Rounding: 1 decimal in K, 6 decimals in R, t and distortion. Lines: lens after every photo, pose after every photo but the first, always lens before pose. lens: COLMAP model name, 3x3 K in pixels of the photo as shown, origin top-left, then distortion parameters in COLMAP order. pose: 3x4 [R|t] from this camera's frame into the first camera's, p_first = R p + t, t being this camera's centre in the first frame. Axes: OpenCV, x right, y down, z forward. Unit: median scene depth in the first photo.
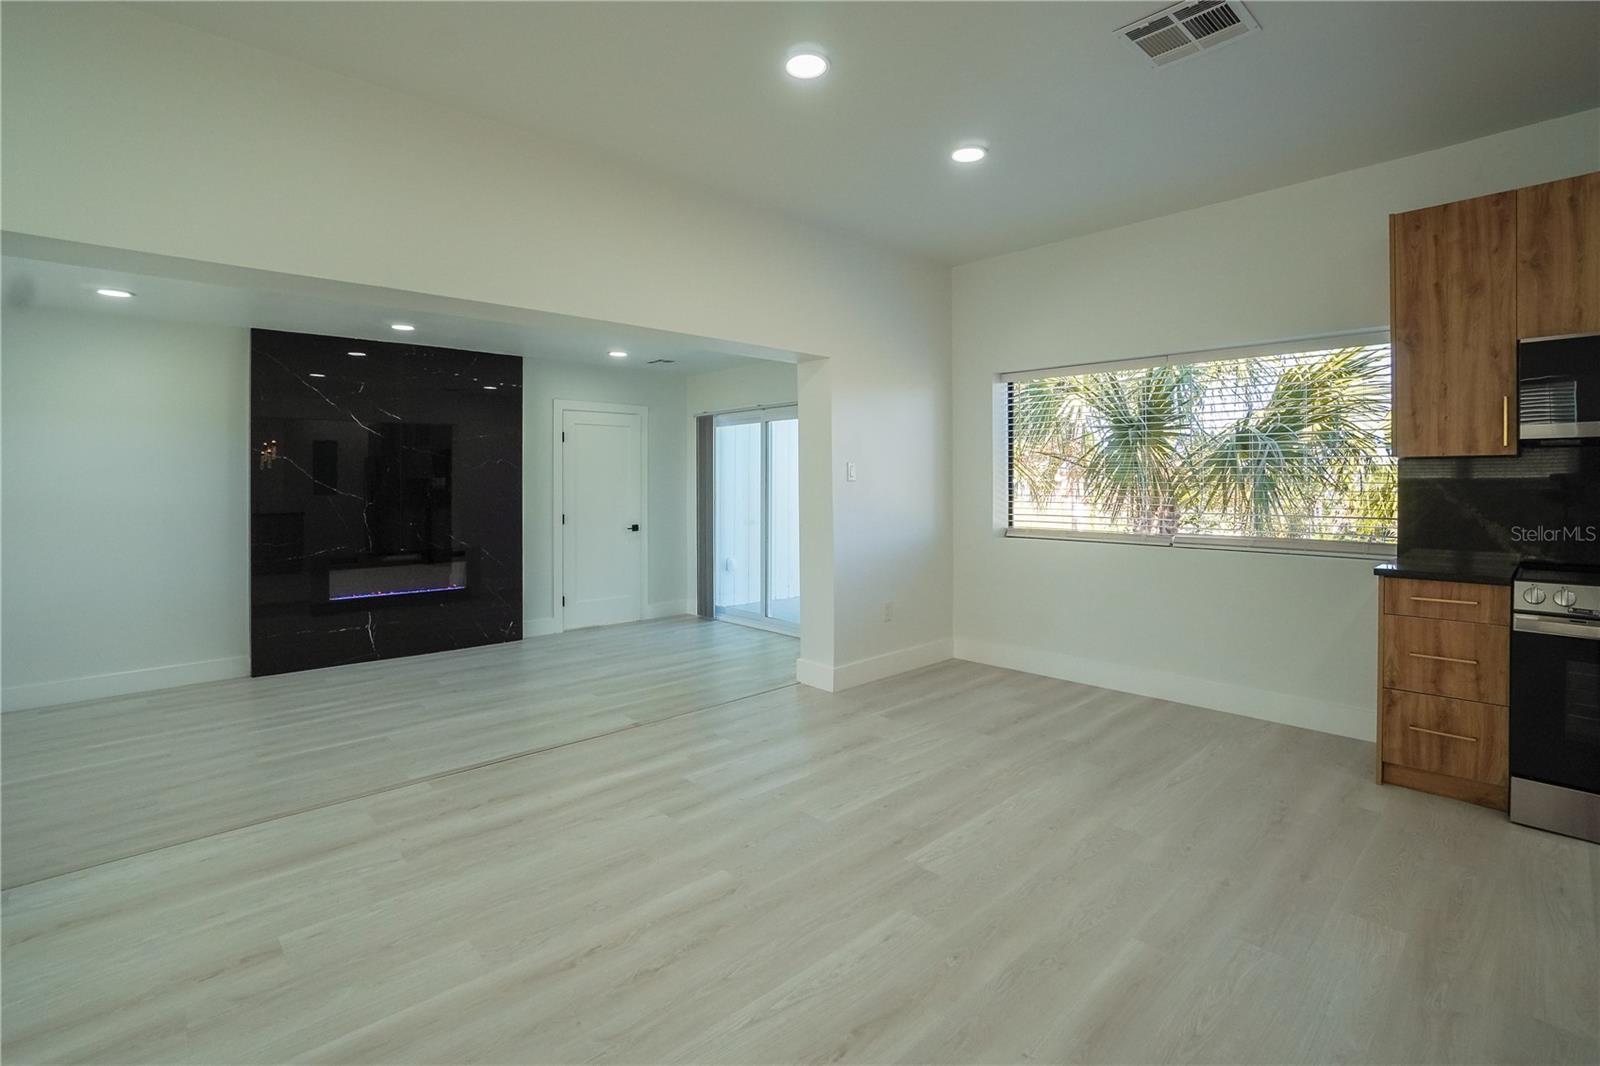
lens RADIAL K [[741.7, 0, 792.0], [0, 741.7, 487.9], [0, 0, 1]] dist [-0.062373, 0.017597]
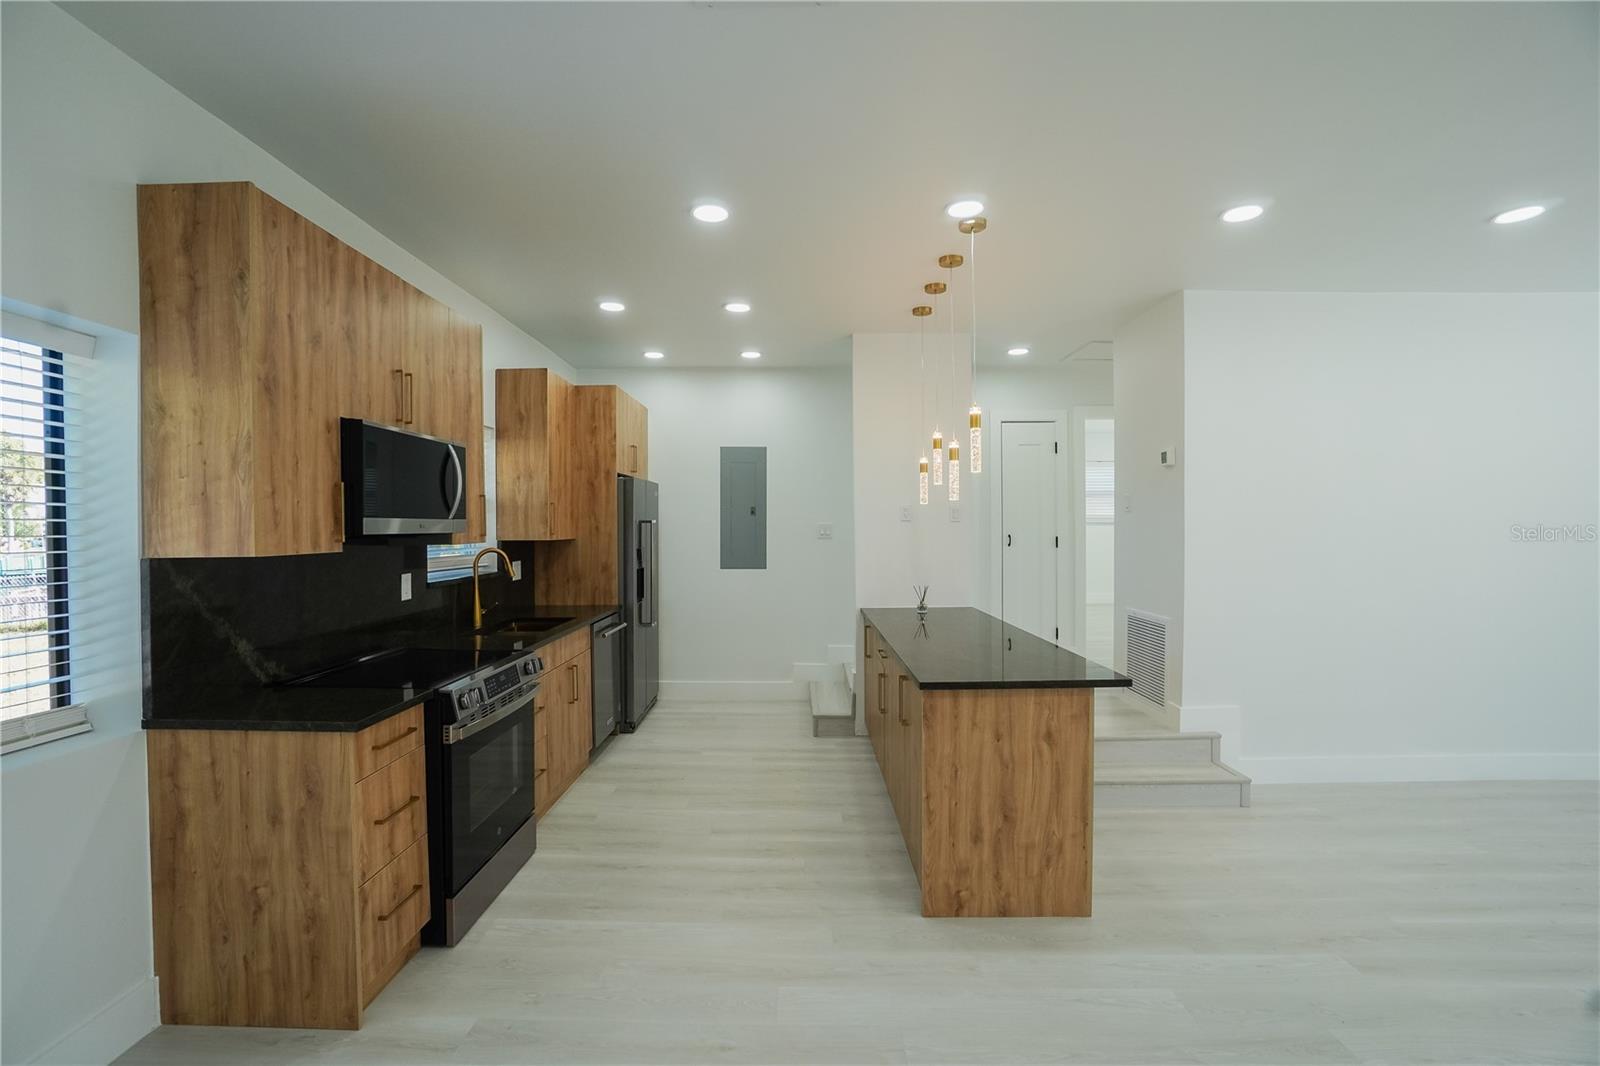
lens RADIAL K [[703.7, 0, 783.5], [0, 703.7, 534.1], [0, 0, 1]] dist [-0.055511, 0.019918]
pose [[-0.709700, -0.003146, 0.704497, 0.038046], [0.011506, 0.999805, 0.016056, -0.043819], [-0.704411, 0.019501, -0.709525, 0.705020]]
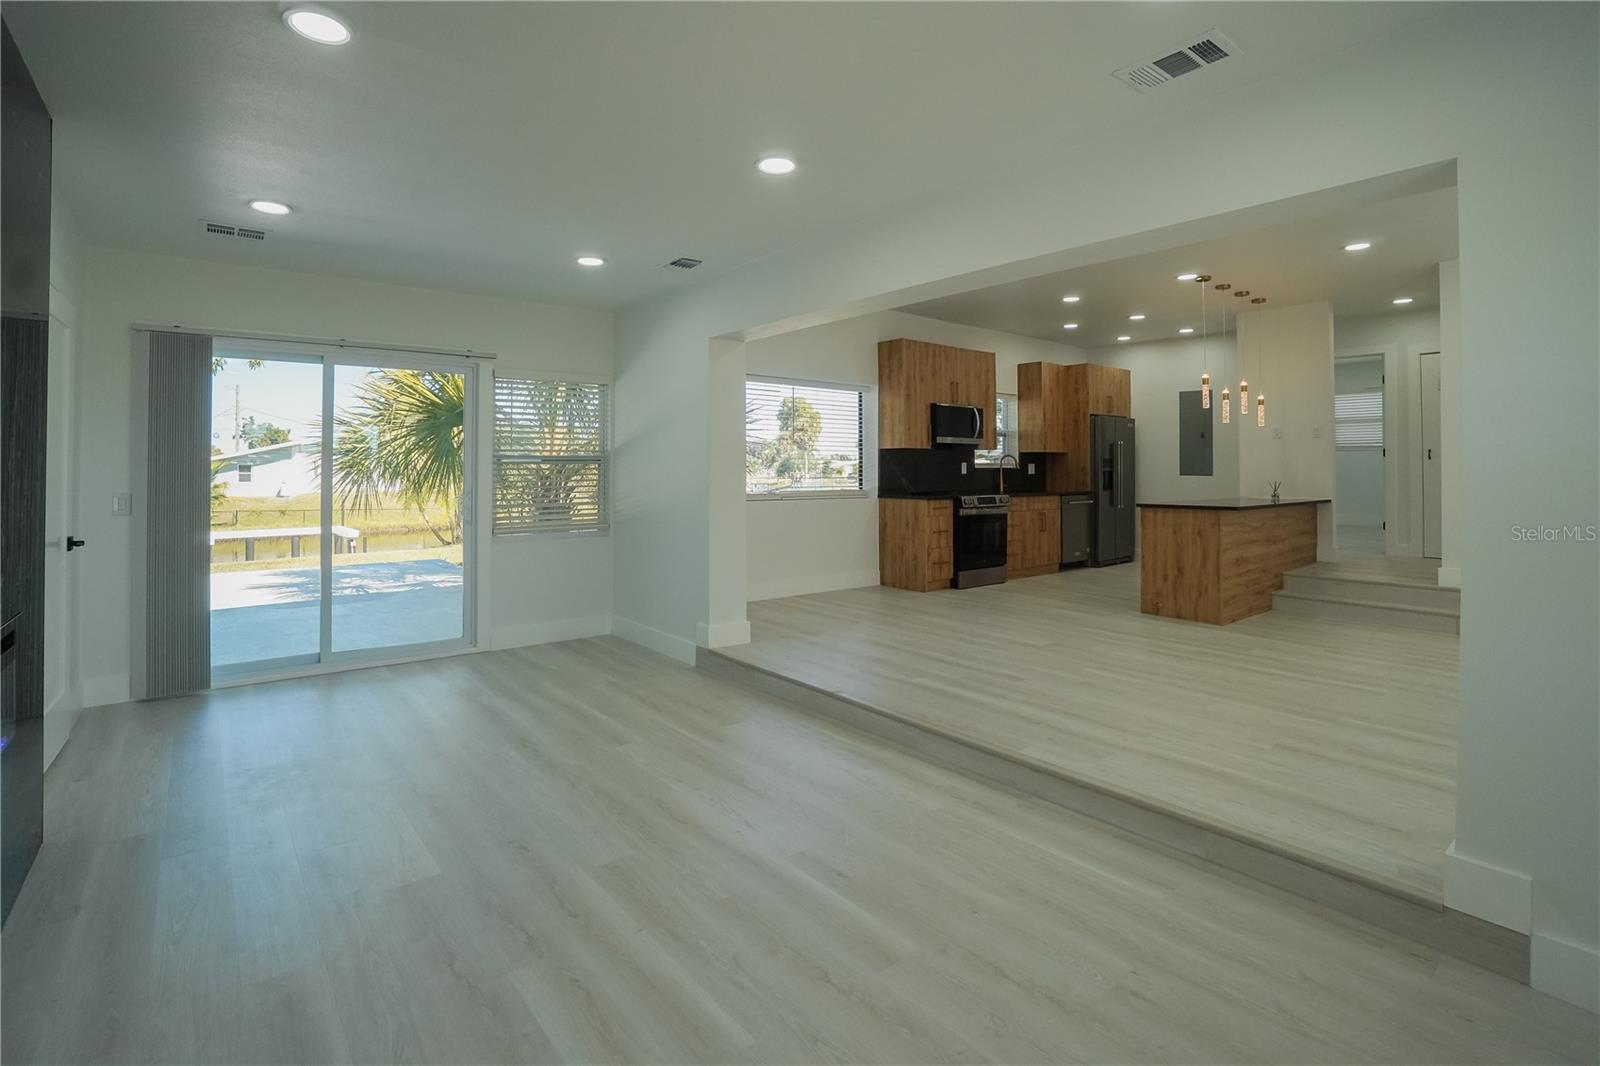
lens RADIAL K [[741.7, 0, 782.5], [0, 741.7, 451.7], [0, 0, 1]] dist [-0.062373, 0.017597]
pose [[0.090040, 0.023643, 0.995658, -0.936683], [0.005198, 0.999693, -0.024209, 0.014456], [-0.995925, 0.007355, 0.089889, 0.746669]]
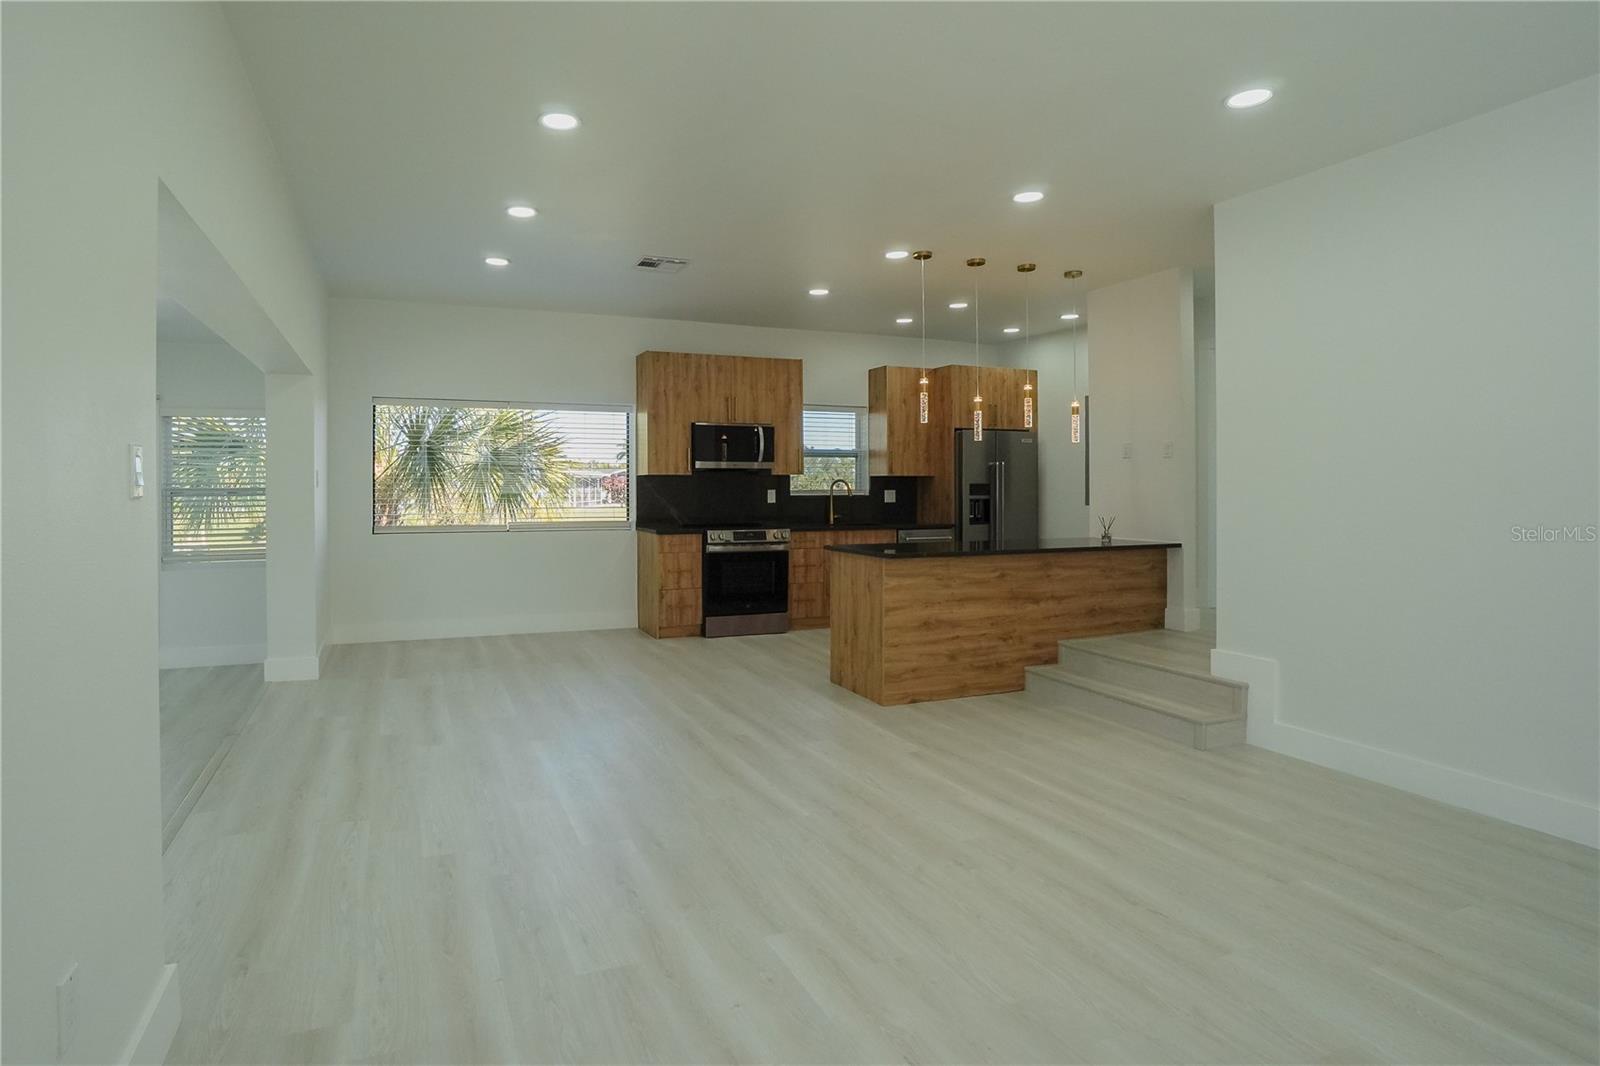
lens RADIAL K [[789.7, 0, 725.3], [0, 789.7, 492.2], [0, 0, 1]] dist [-0.042701, 0.016511]
pose [[0.370845, -0.006824, 0.928670, -0.695116], [0.007757, 0.999961, 0.004251, -0.001807], [-0.928662, 0.005628, 0.370883, 0.001963]]
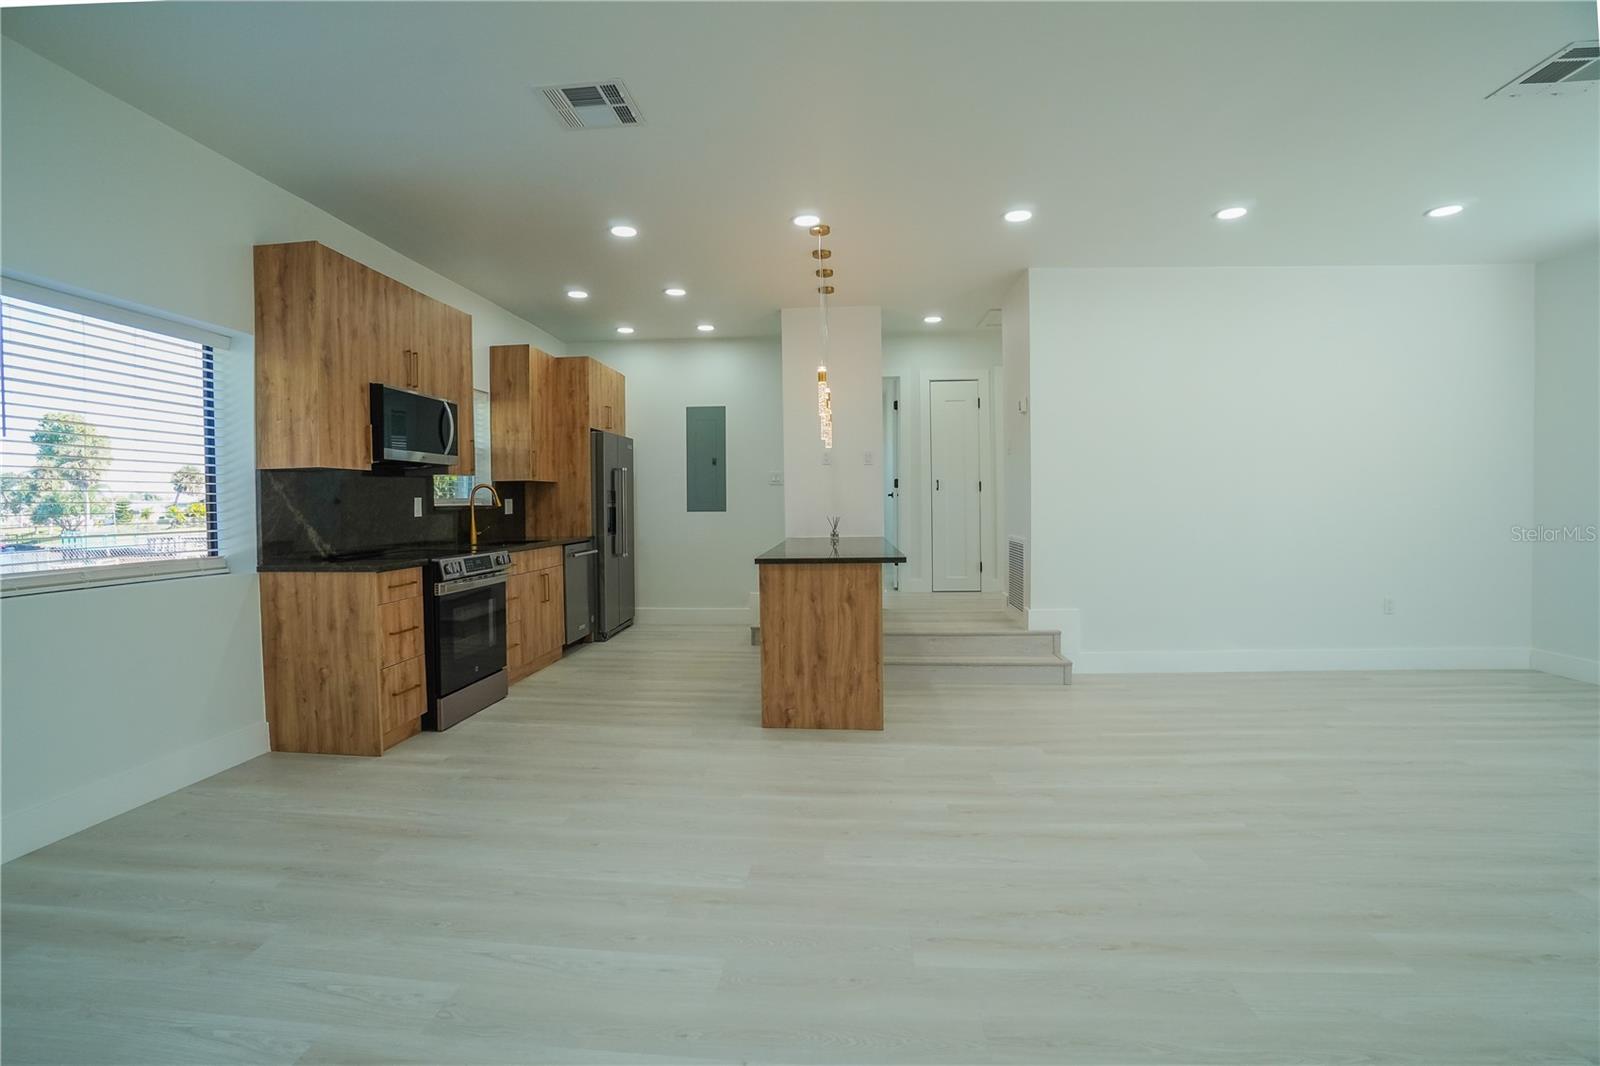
lens RADIAL K [[741.7, 0, 768.1], [0, 741.7, 513.4], [0, 0, 1]] dist [-0.062373, 0.017597]
pose [[-0.648408, -0.002527, 0.761289, -0.273307], [0.019845, 0.999599, 0.020220, 0.011241], [-0.761034, 0.028219, -0.648098, 0.764414]]
